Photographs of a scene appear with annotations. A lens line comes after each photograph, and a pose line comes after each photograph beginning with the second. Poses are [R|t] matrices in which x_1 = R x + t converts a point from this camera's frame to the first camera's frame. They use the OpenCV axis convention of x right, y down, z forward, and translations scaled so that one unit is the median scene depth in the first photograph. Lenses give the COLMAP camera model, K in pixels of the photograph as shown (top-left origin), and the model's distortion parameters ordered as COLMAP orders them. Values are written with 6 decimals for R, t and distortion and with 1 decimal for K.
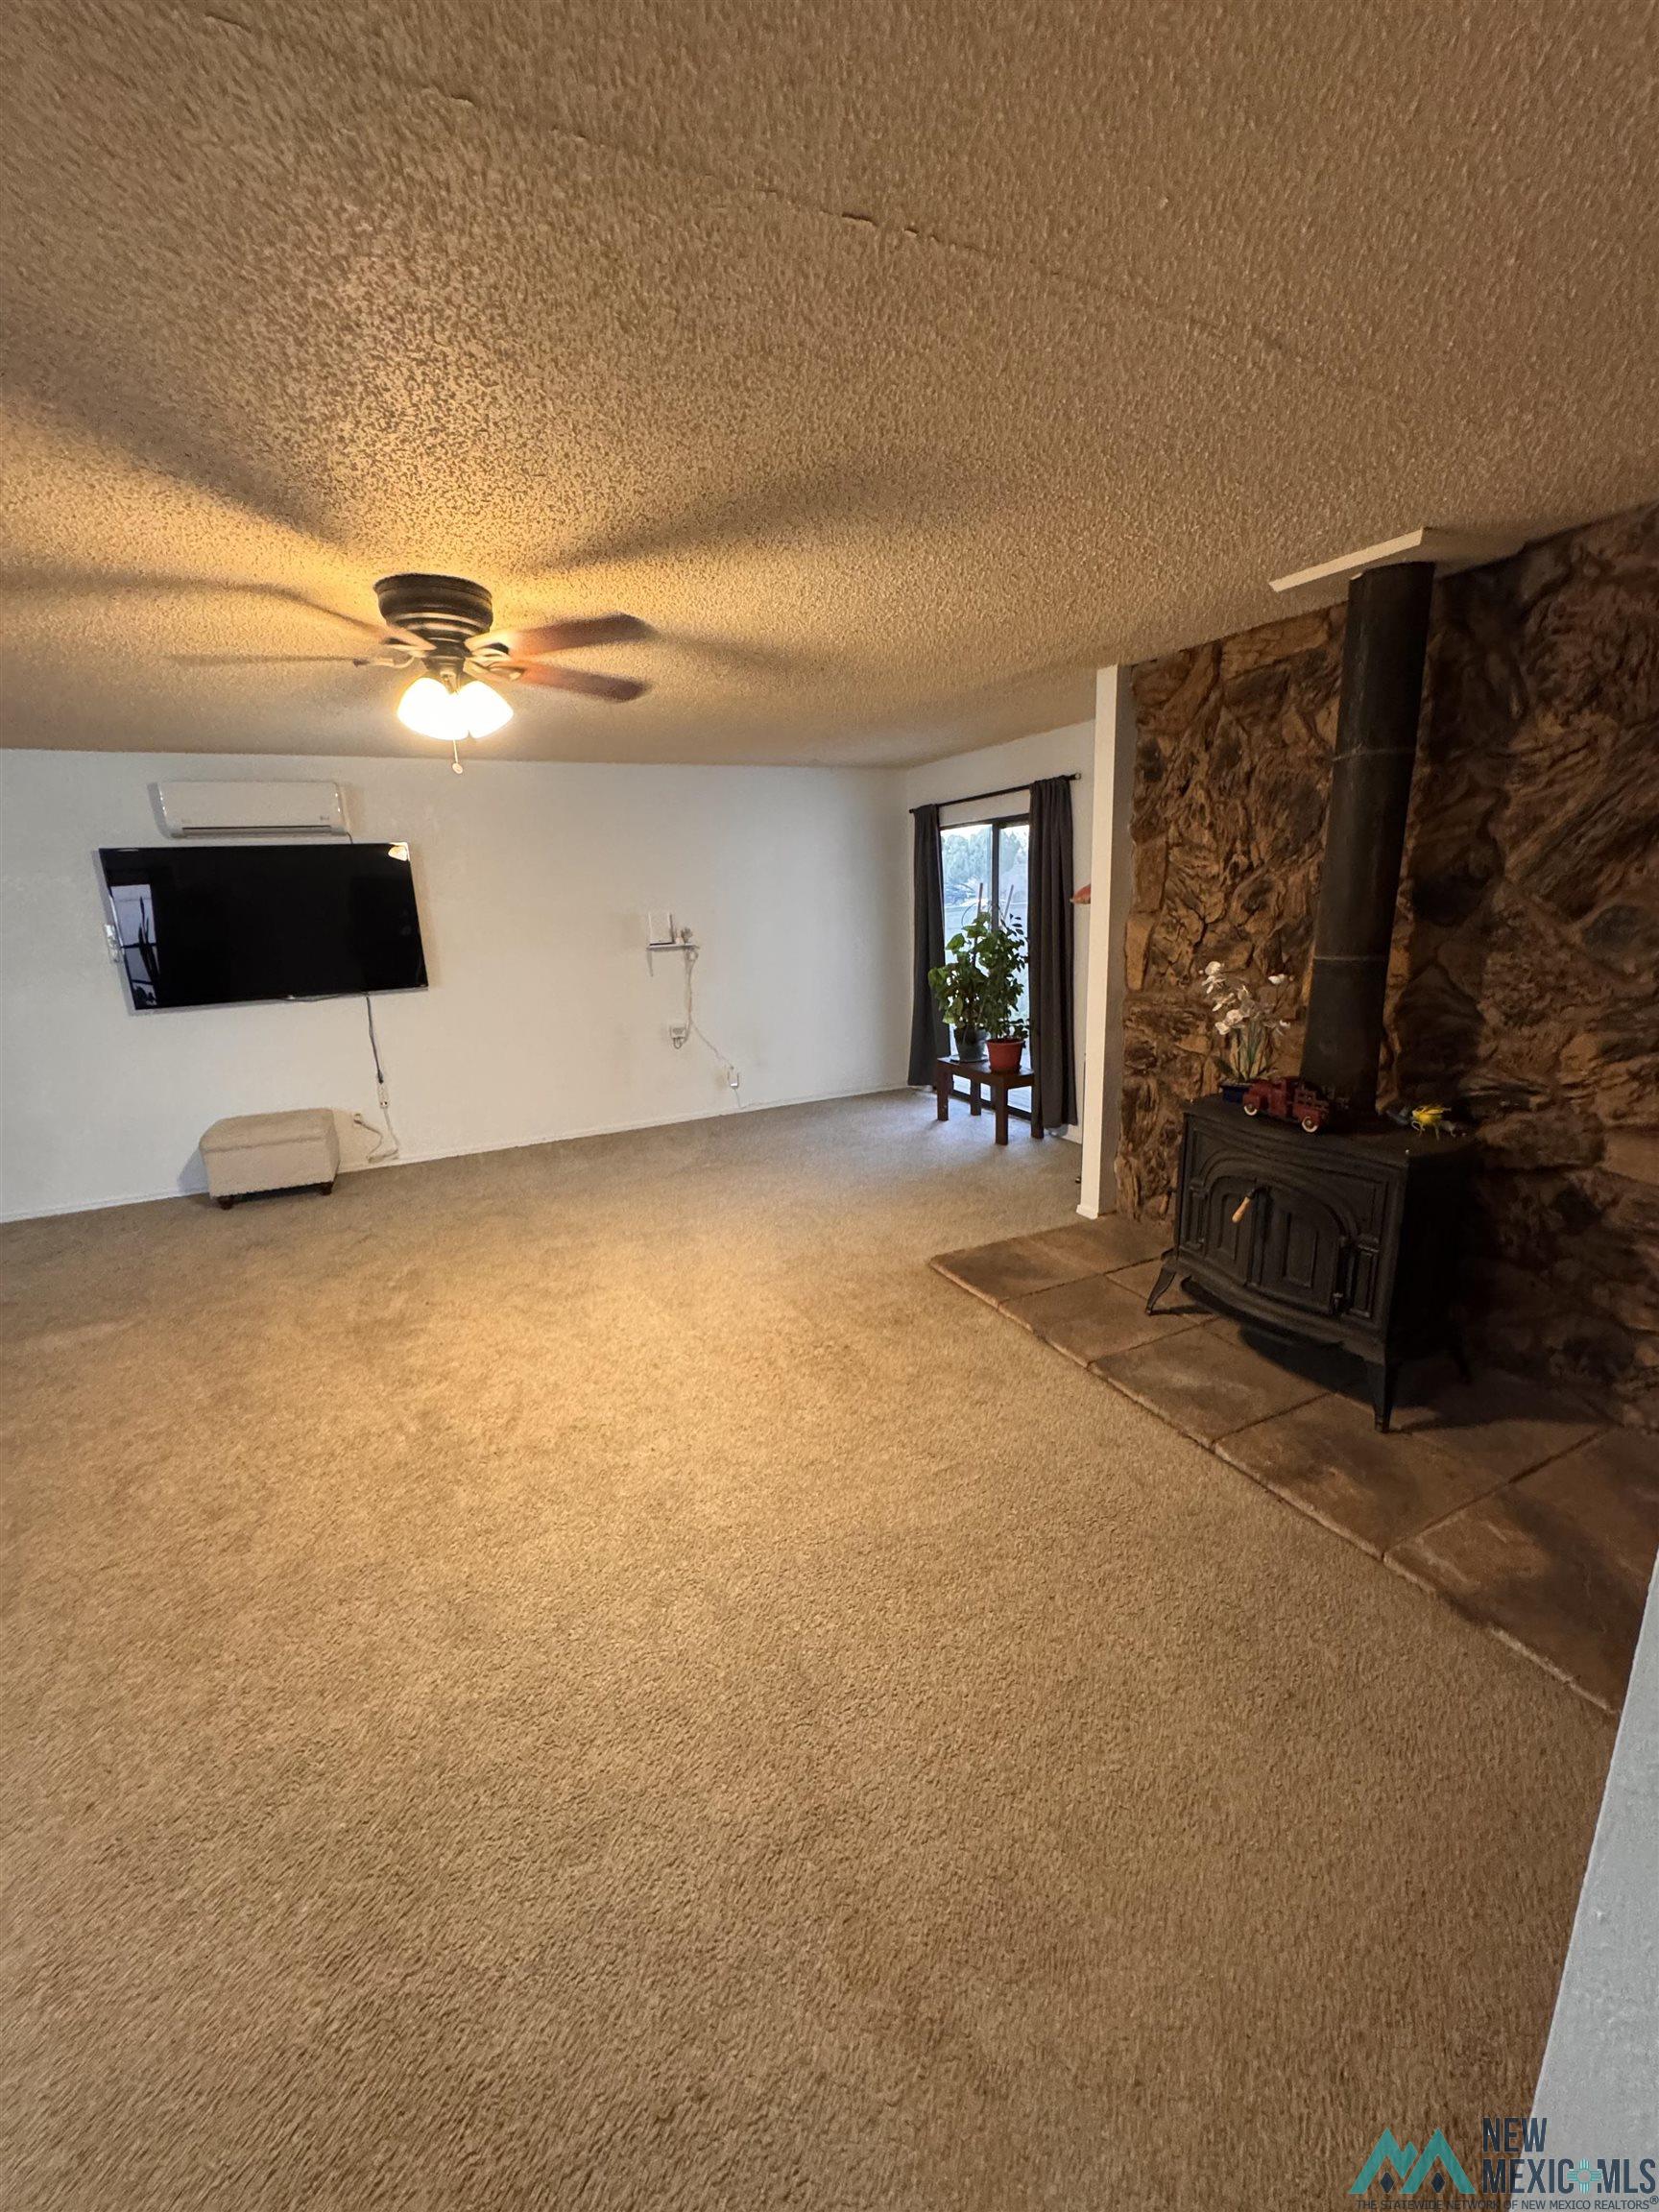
lens RADIAL K [[886.1, 0, 832.3], [0, 886.1, 1103.6], [0, 0, 1]] dist [-0.006271, 0.001587]
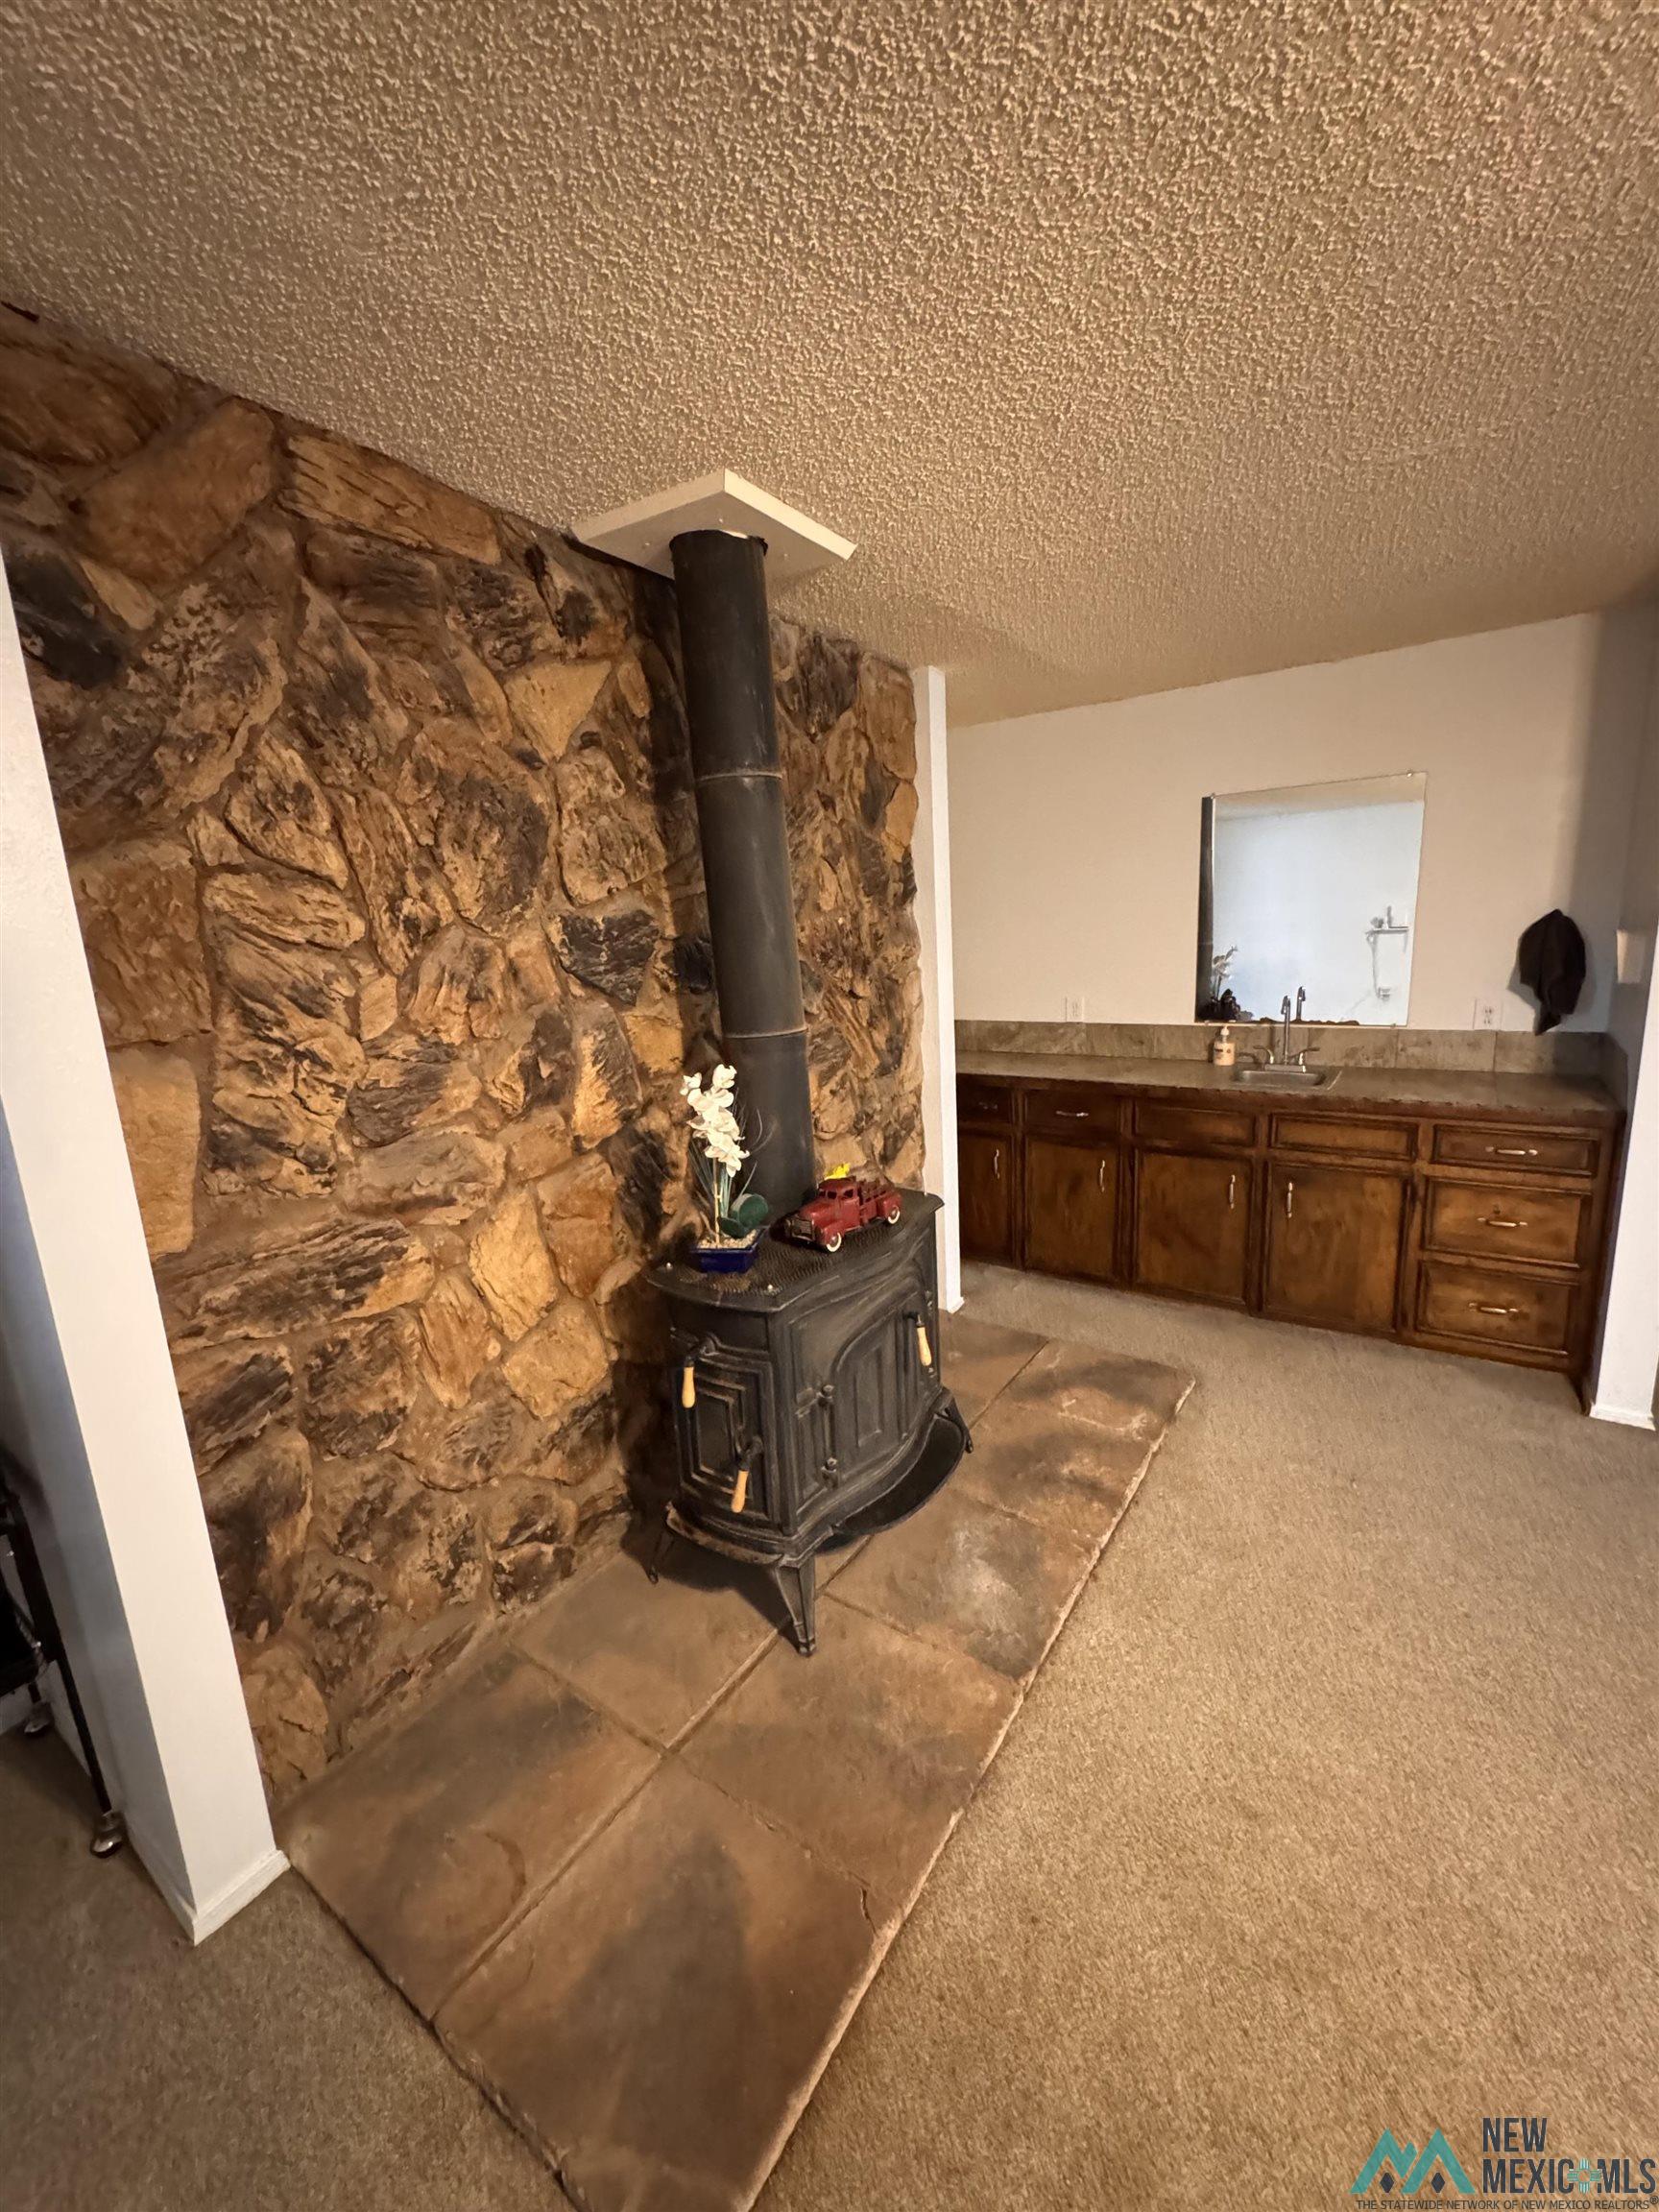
lens RADIAL K [[886.1, 0, 832.3], [0, 886.1, 1103.6], [0, 0, 1]] dist [-0.006271, 0.001587]
pose [[-0.484865, -0.115741, 0.866897, -0.112537], [0.269088, 0.923381, 0.273786, -0.246335], [-0.832165, 0.366020, -0.416571, 1.048572]]
